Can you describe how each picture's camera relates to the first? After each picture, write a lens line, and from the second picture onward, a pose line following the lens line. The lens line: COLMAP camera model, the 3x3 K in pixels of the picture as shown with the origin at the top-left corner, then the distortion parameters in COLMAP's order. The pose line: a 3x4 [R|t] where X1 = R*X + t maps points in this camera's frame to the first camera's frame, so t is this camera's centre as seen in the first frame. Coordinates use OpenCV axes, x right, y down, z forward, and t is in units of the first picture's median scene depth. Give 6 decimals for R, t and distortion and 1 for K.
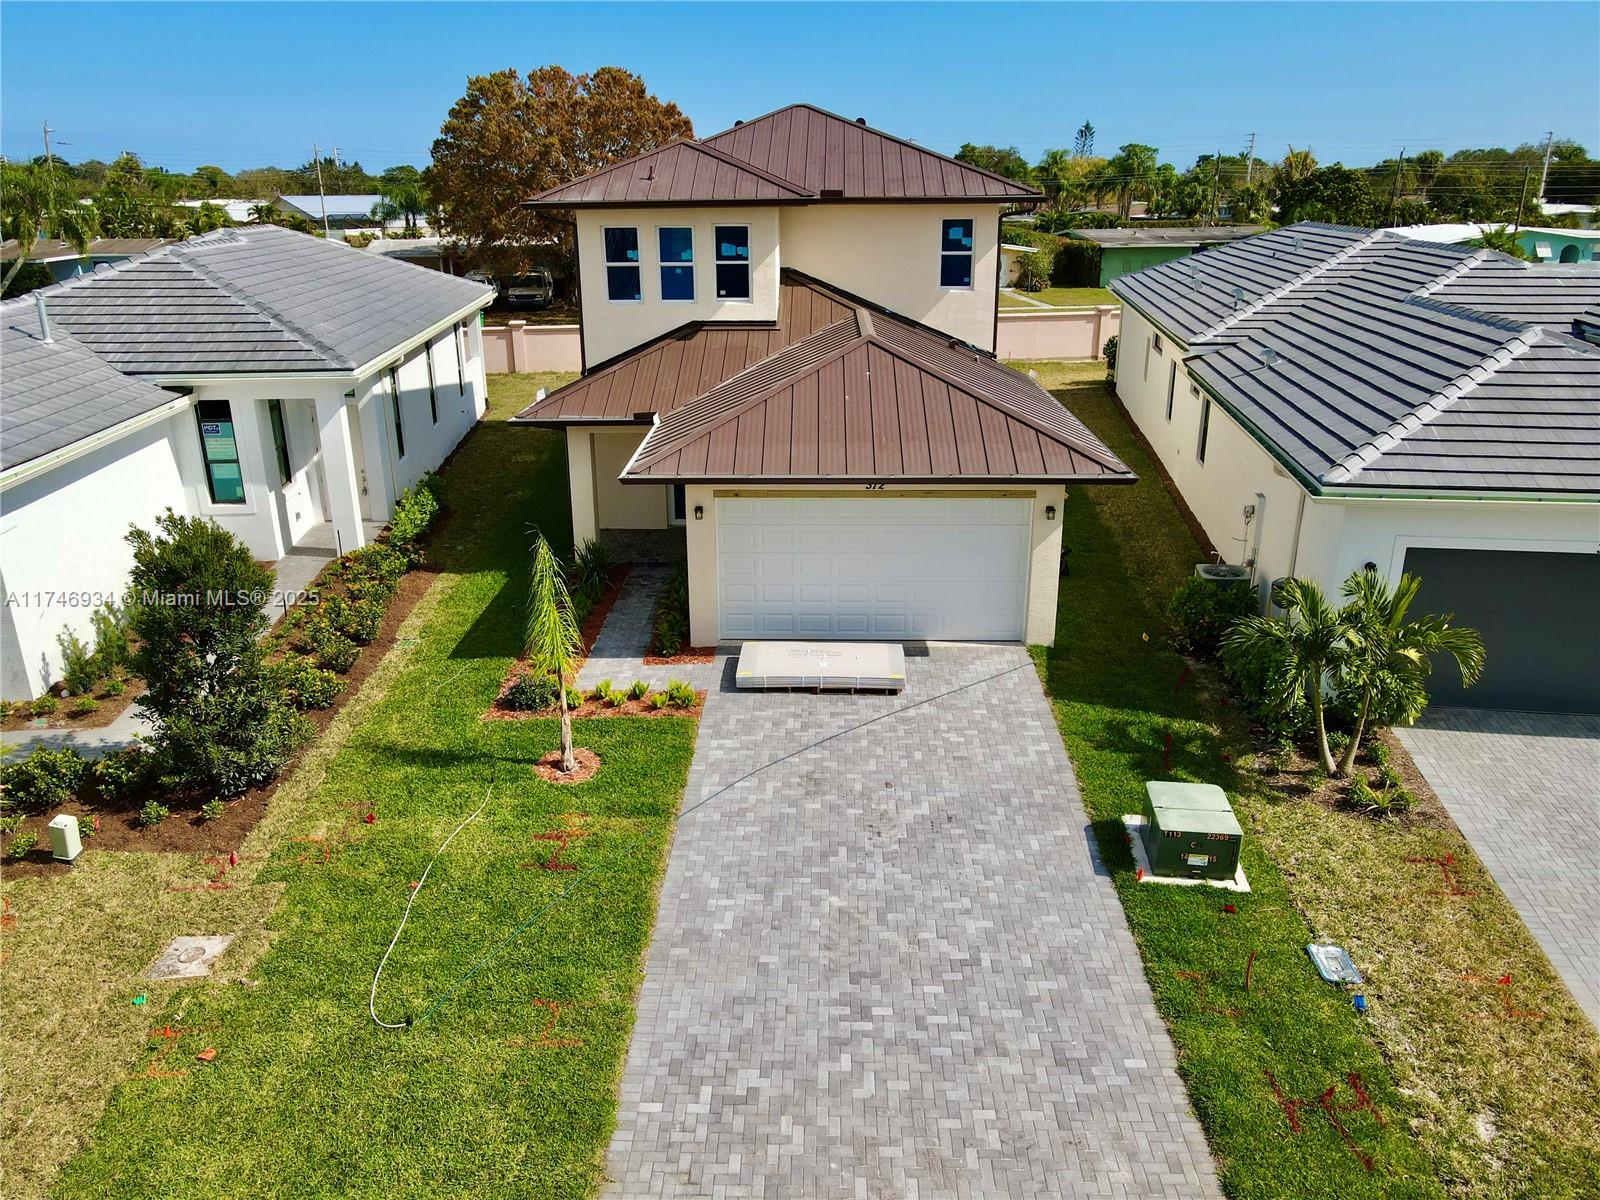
lens RADIAL K [[1169.8, 0, 795.6], [0, 1169.8, 594.0], [0, 0, 1]] dist [0.024450, -0.006467]
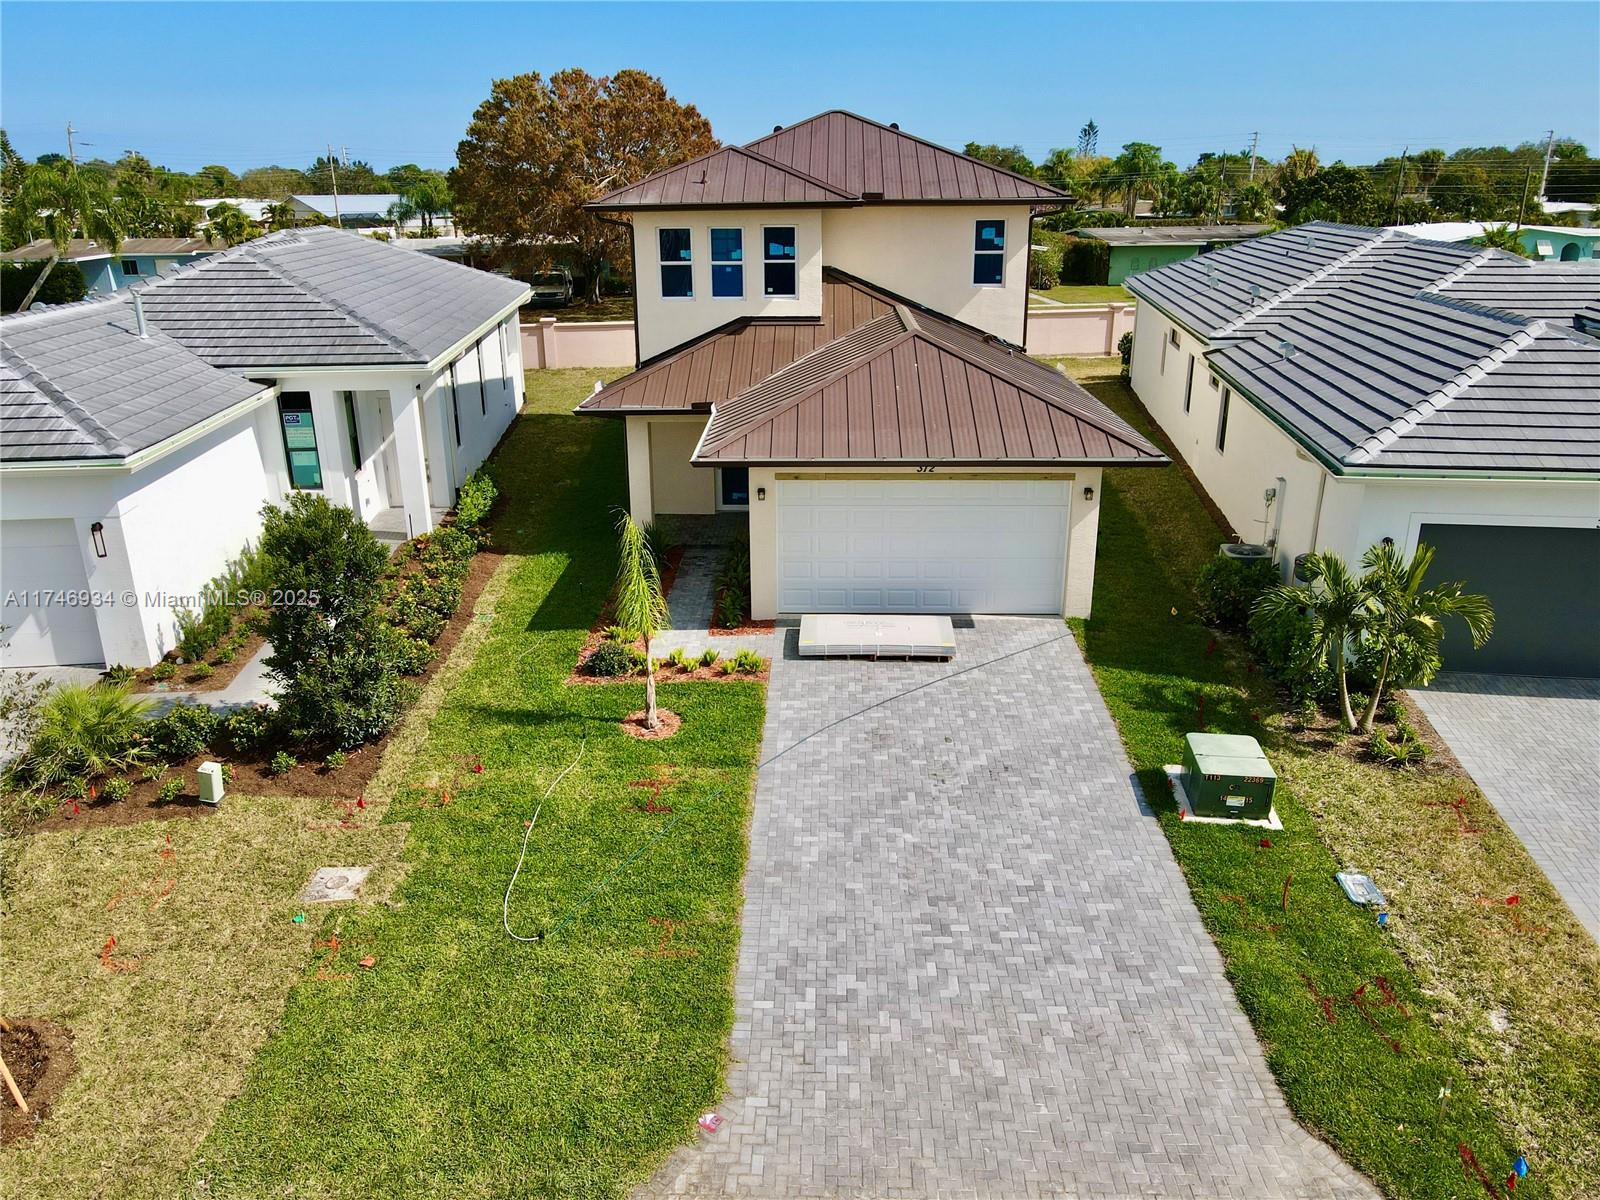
lens RADIAL K [[1169.8, 0, 795.6], [0, 1169.8, 594.0], [0, 0, 1]] dist [0.024450, -0.006467]
pose [[1.000000, -0.000809, -0.000153, -0.051816], [0.000809, 0.999999, 0.001295, 0.021206], [0.000152, -0.001295, 0.999999, -0.077093]]
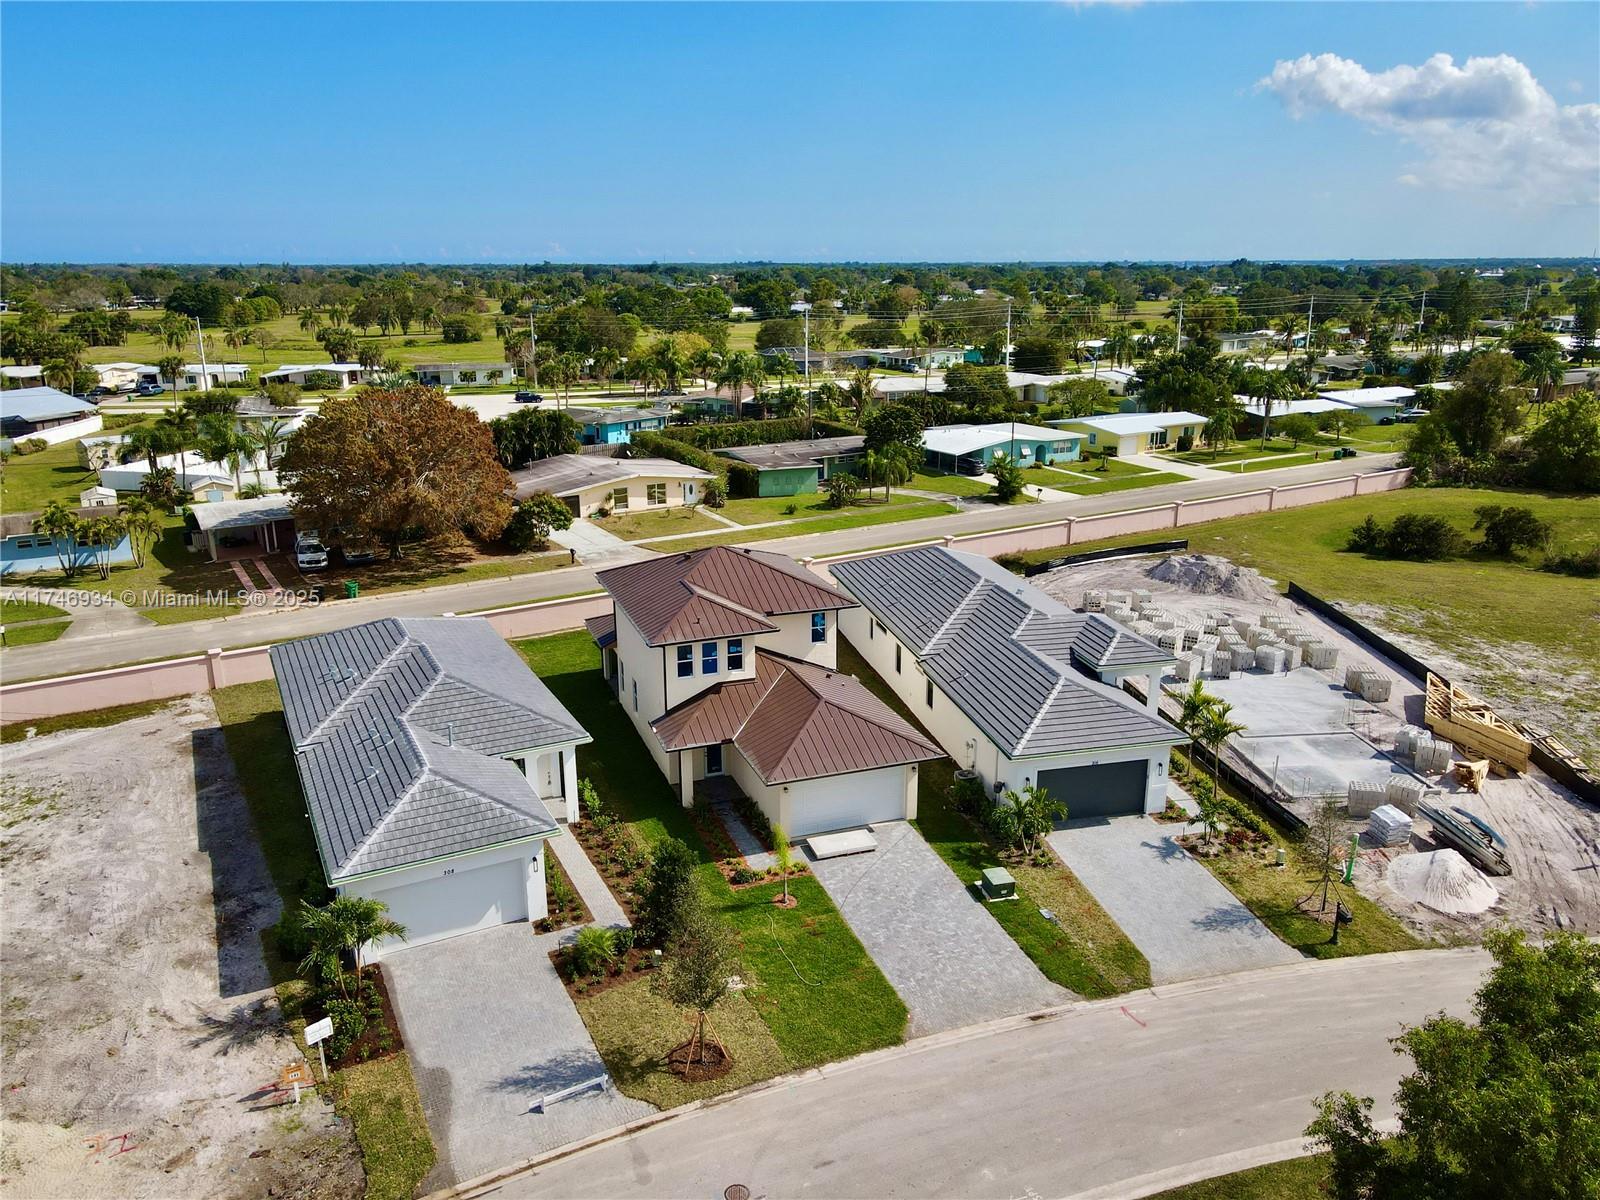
lens RADIAL K [[1183.1, 0, 795.0], [0, 1183.1, 596.4], [0, 0, 1]] dist [-0.010741, 0.069191]
pose [[0.929408, -0.099268, 0.355453, -0.925966], [0.119012, 0.992308, -0.034060, -0.393194], [-0.349338, 0.073959, 0.934073, -1.389999]]
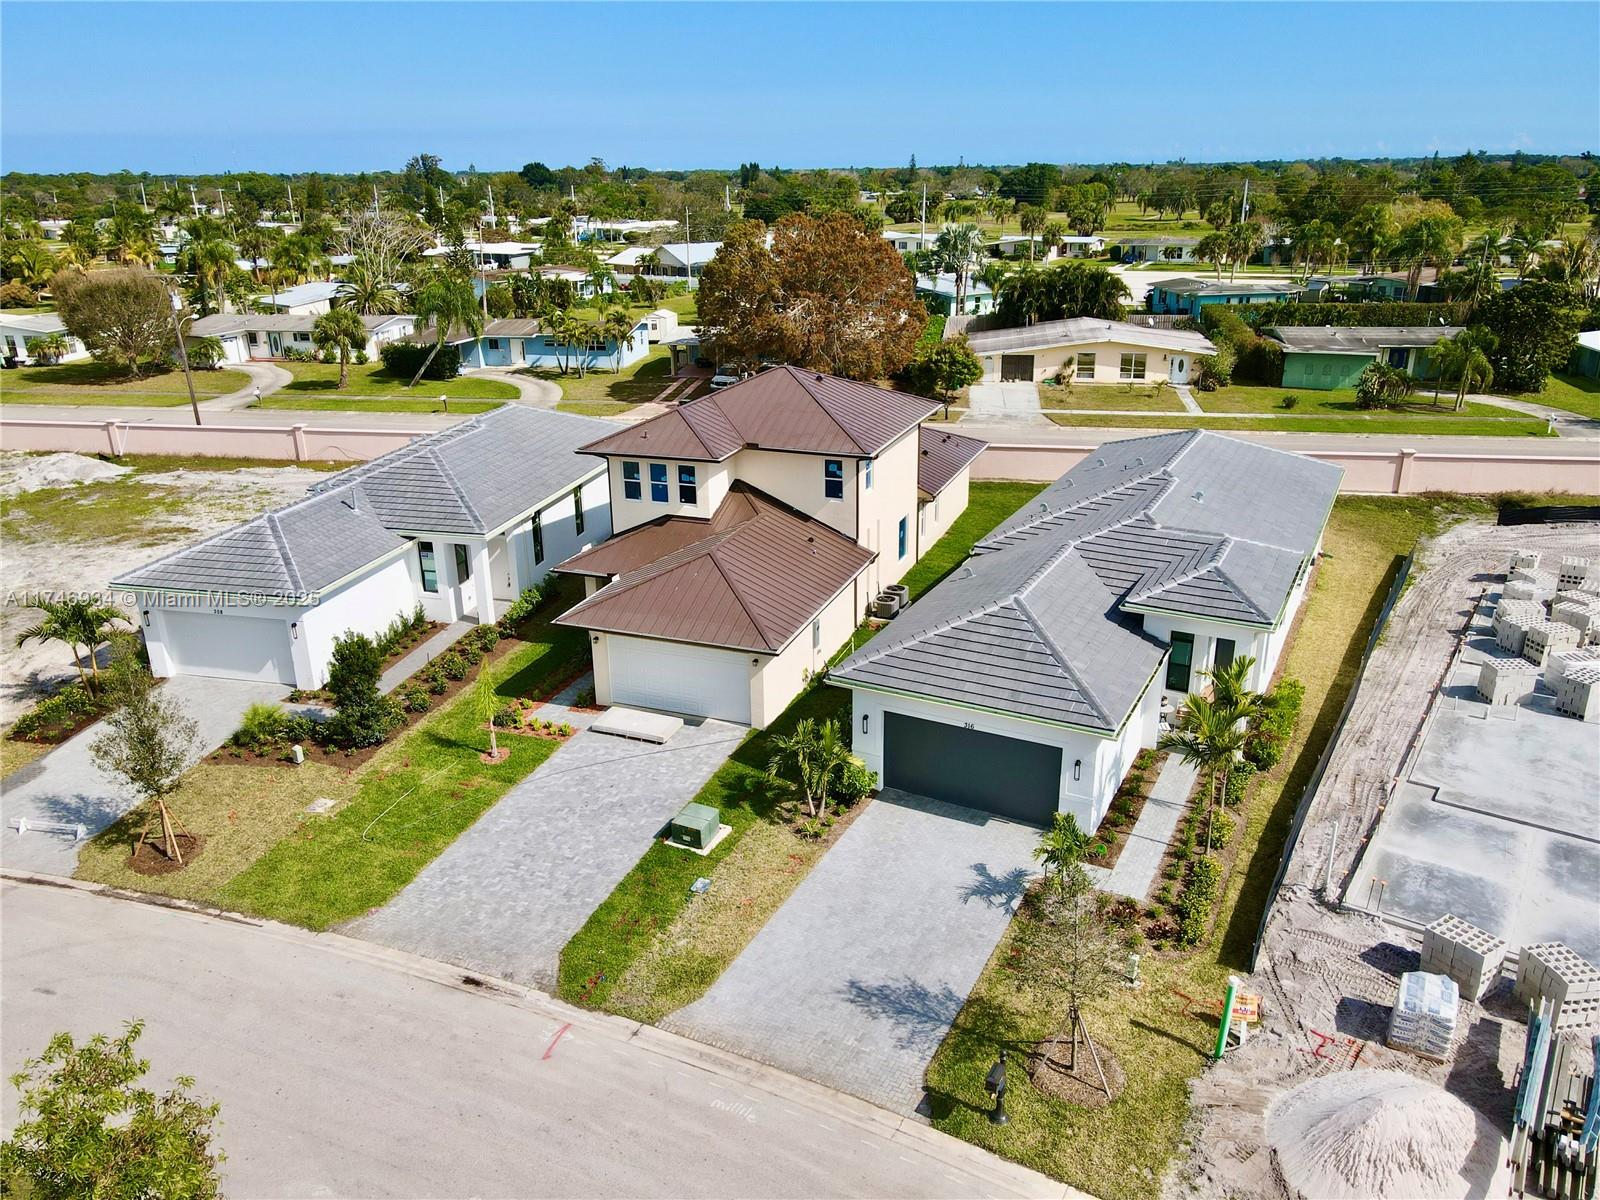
lens RADIAL K [[1183.1, 0, 795.0], [0, 1183.1, 596.4], [0, 0, 1]] dist [-0.010741, 0.069191]
pose [[0.941164, 0.108724, -0.319984, 0.894717], [-0.103047, 0.994072, 0.034676, -0.253300], [0.321857, 0.000337, 0.946788, -0.824653]]
